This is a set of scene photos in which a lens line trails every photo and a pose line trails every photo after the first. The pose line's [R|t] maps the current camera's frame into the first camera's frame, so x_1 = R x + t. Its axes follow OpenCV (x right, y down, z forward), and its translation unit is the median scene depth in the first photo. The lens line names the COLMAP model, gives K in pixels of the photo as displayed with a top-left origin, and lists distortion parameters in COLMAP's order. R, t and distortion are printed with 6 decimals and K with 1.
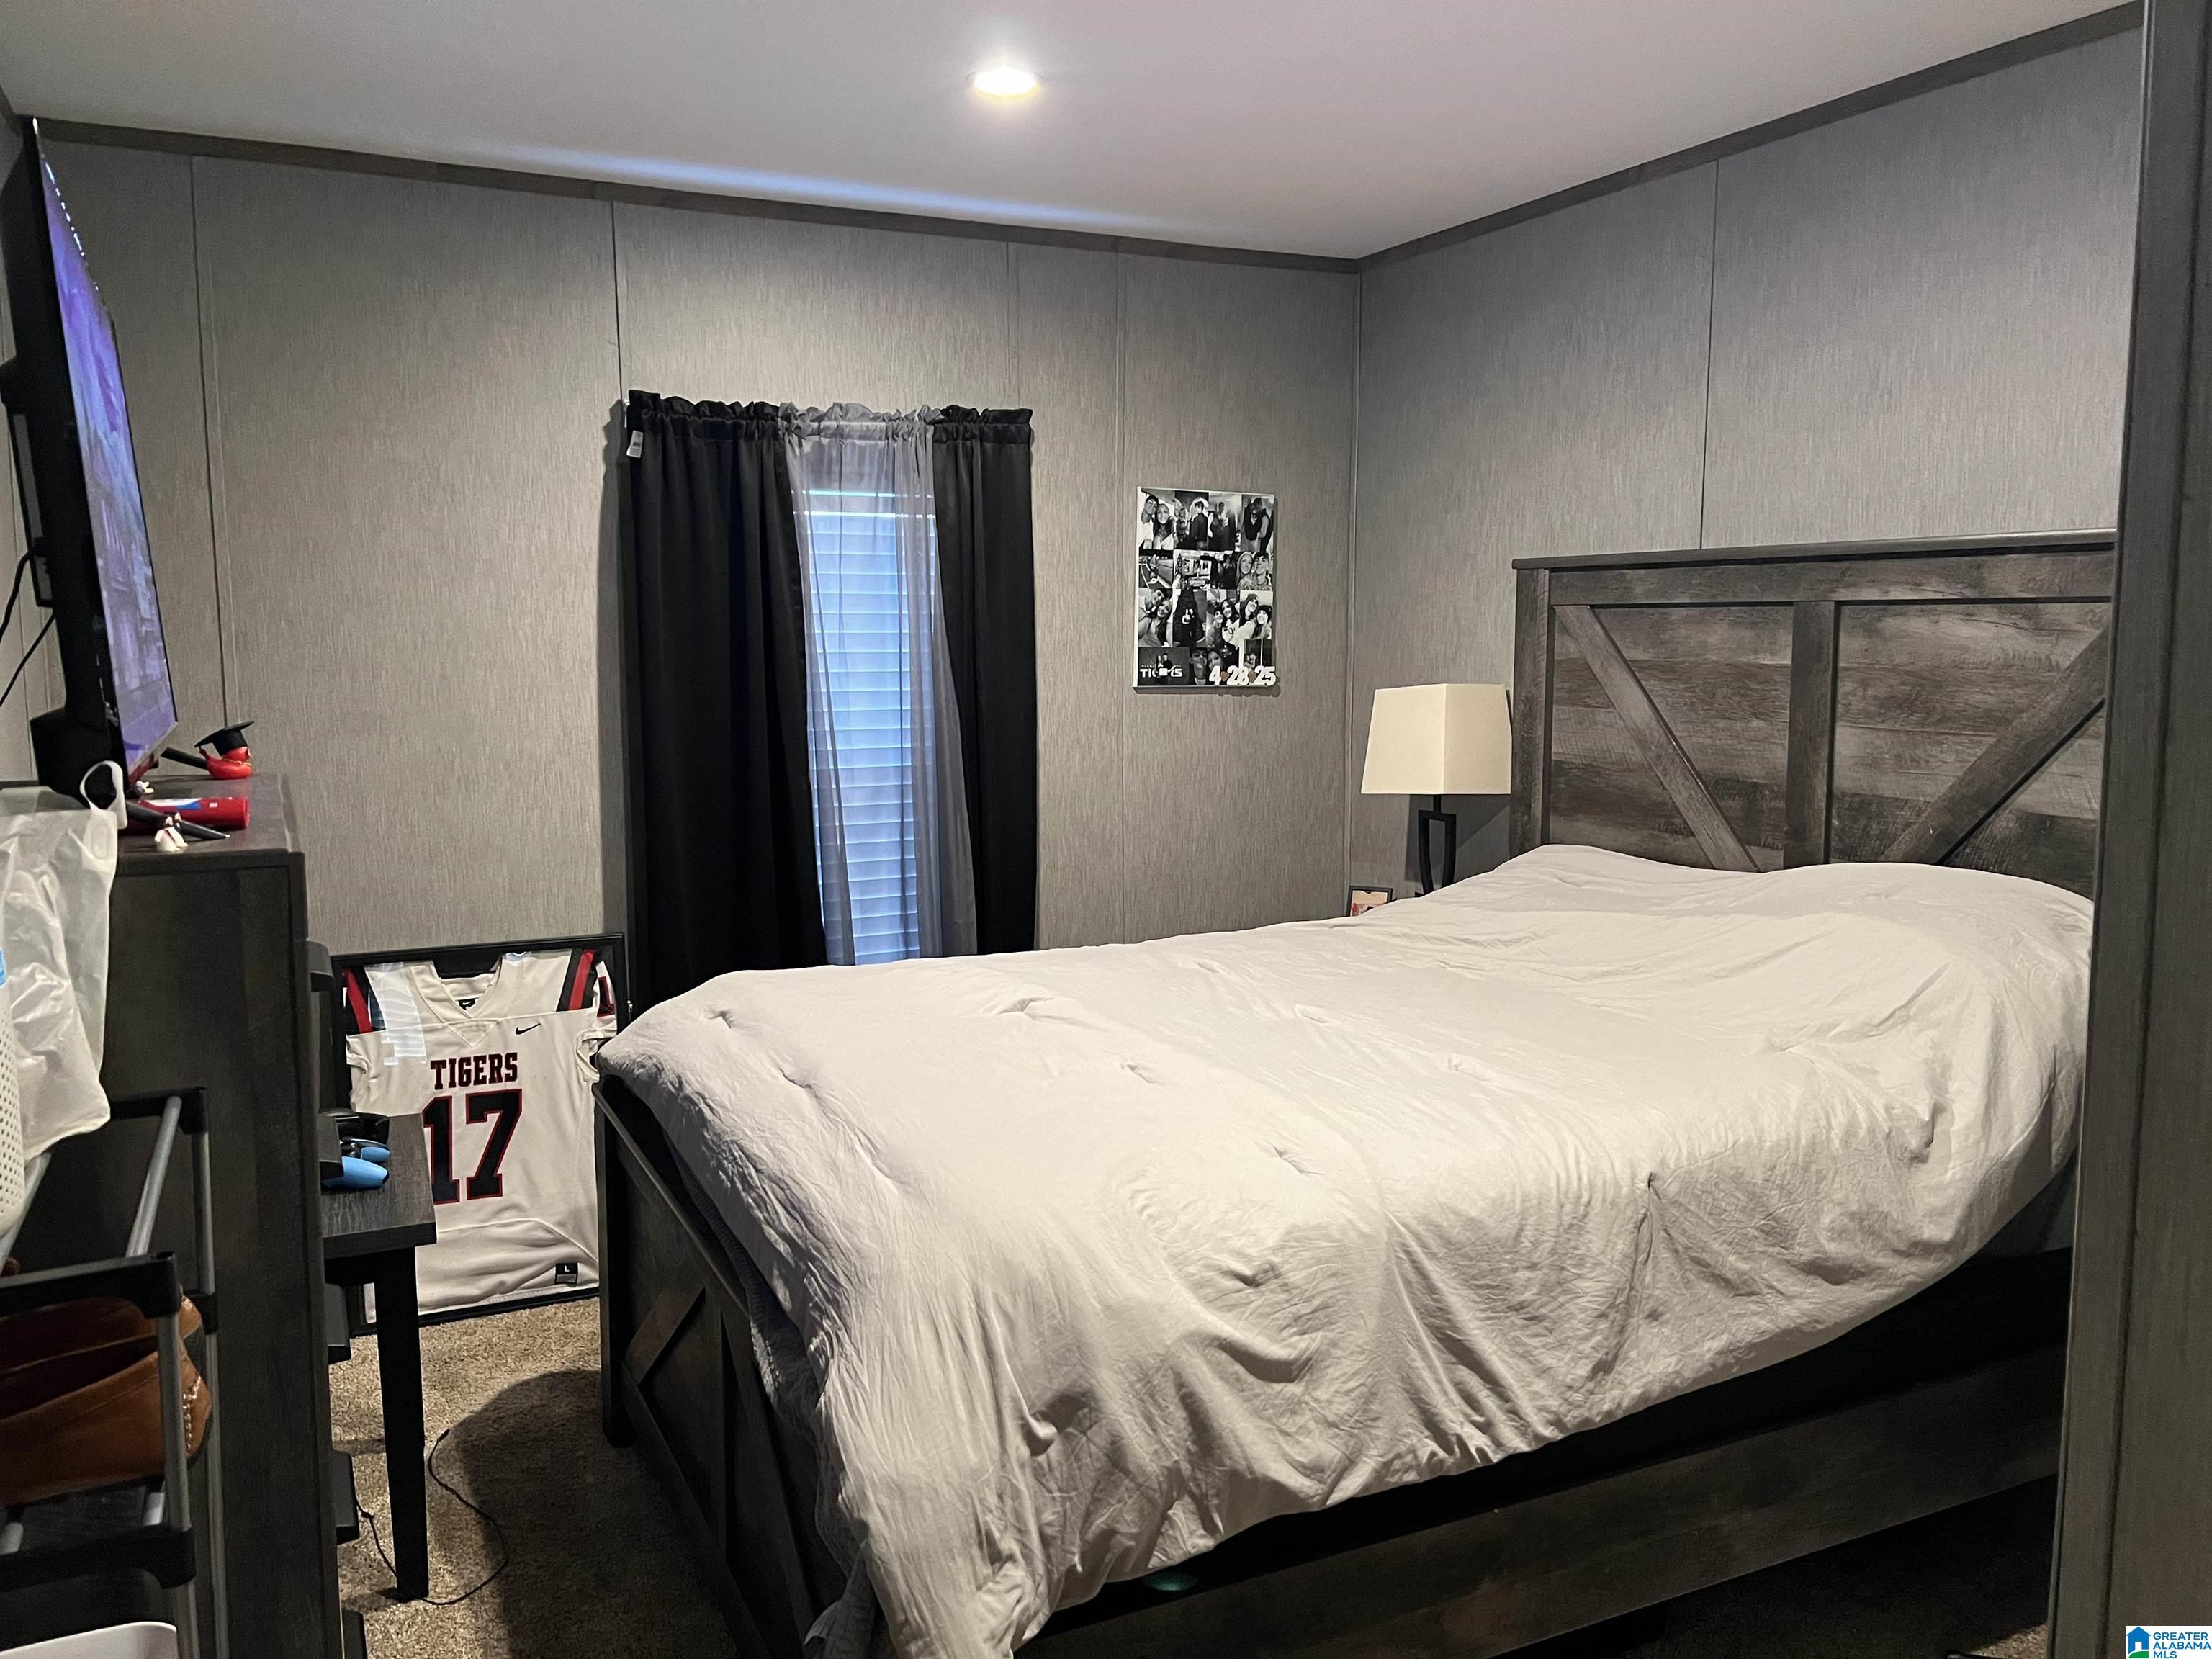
lens RADIAL K [[1704.8, 0, 1107.1], [0, 1704.8, 841.9], [0, 0, 1]] dist [0.098992, -0.100853]
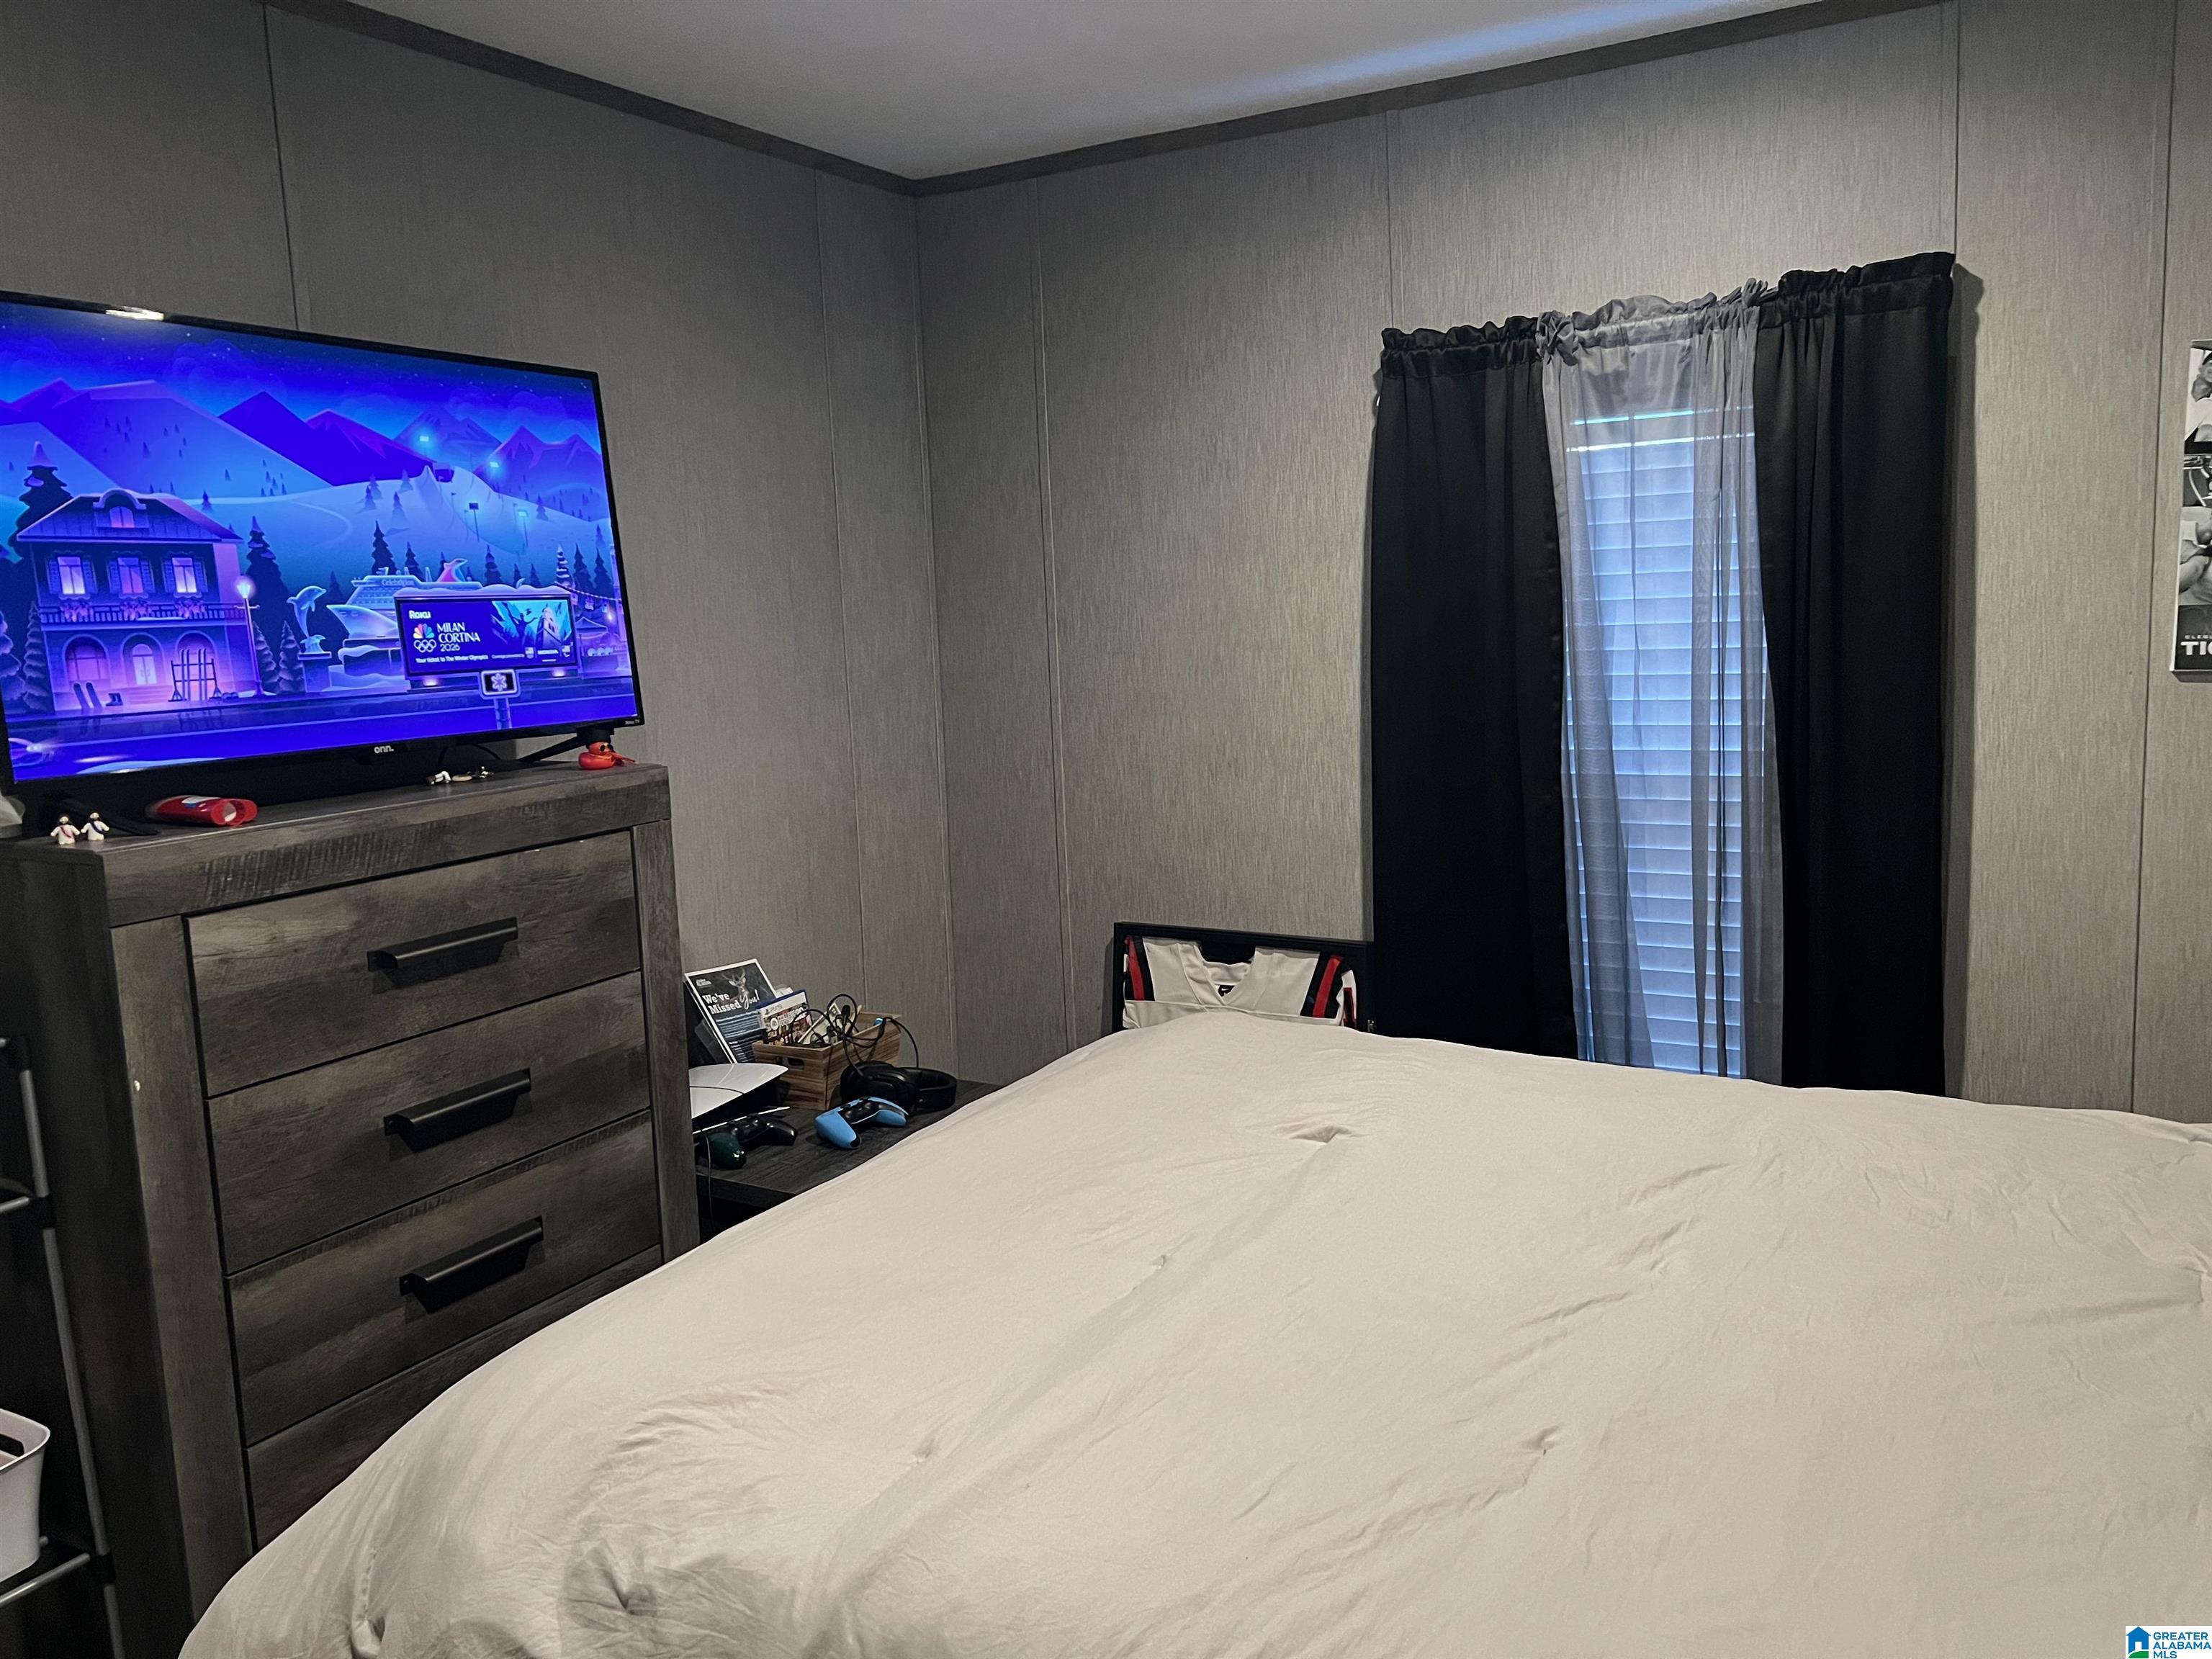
lens RADIAL K [[1704.8, 0, 1107.1], [0, 1704.8, 841.9], [0, 0, 1]] dist [0.098992, -0.100853]
pose [[0.545259, 0.105608, -0.831588, 0.392735], [-0.067699, 0.994340, 0.081887, -0.065554], [0.835529, 0.011648, 0.549322, 0.403167]]
